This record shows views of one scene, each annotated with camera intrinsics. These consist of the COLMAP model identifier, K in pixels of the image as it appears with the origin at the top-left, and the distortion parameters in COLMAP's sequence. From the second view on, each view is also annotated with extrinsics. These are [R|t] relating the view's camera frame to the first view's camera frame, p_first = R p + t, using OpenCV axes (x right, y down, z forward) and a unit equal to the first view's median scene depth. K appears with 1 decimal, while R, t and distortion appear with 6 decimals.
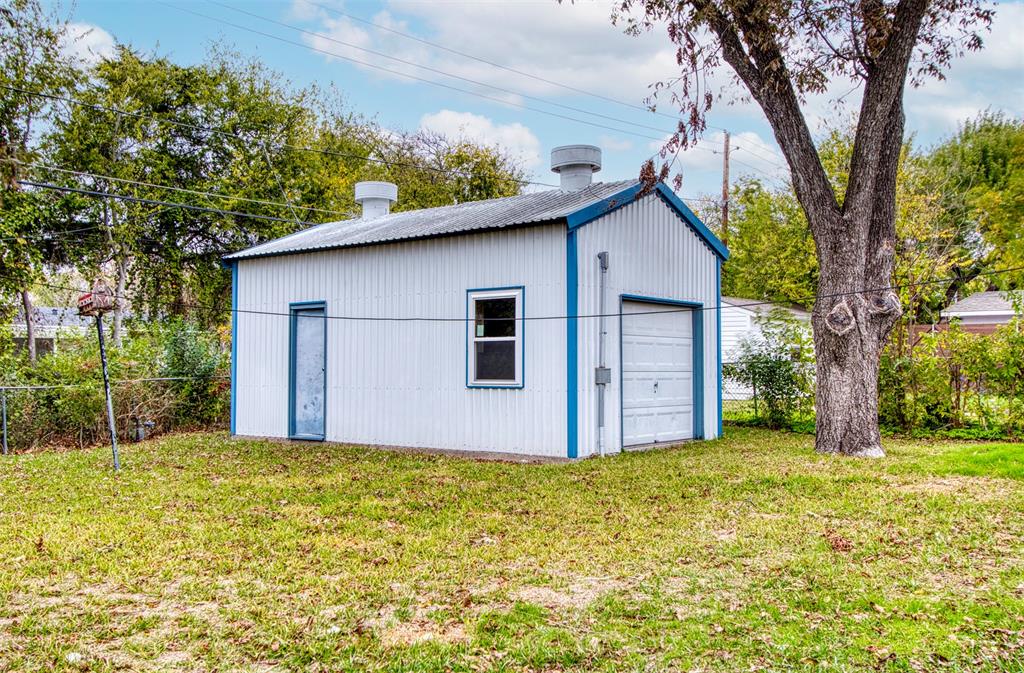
lens RADIAL K [[1044.7, 0, 510.6], [0, 1044.7, 339.5], [0, 0, 1]] dist [0.015166, 0.000000]
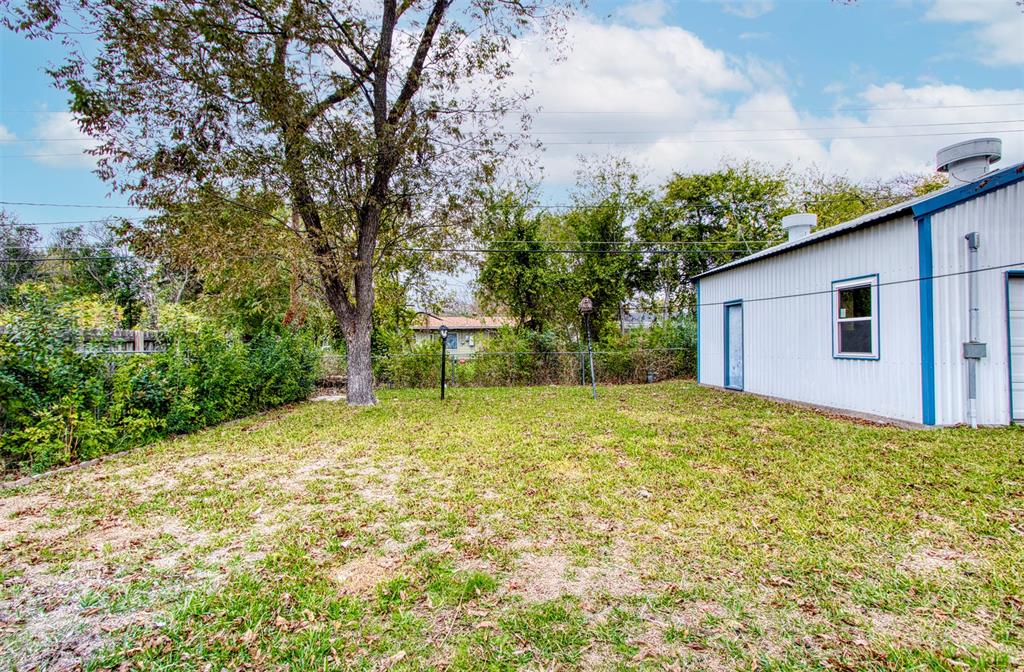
lens RADIAL K [[477.7, 0, 512.9], [0, 477.7, 335.3], [0, 0, 1]] dist [-0.005318, -0.000787]
pose [[0.600200, -0.011924, -0.799761, 0.190456], [0.017457, 0.999846, -0.001806, 0.012197], [0.799660, -0.012878, 0.600315, 0.338159]]
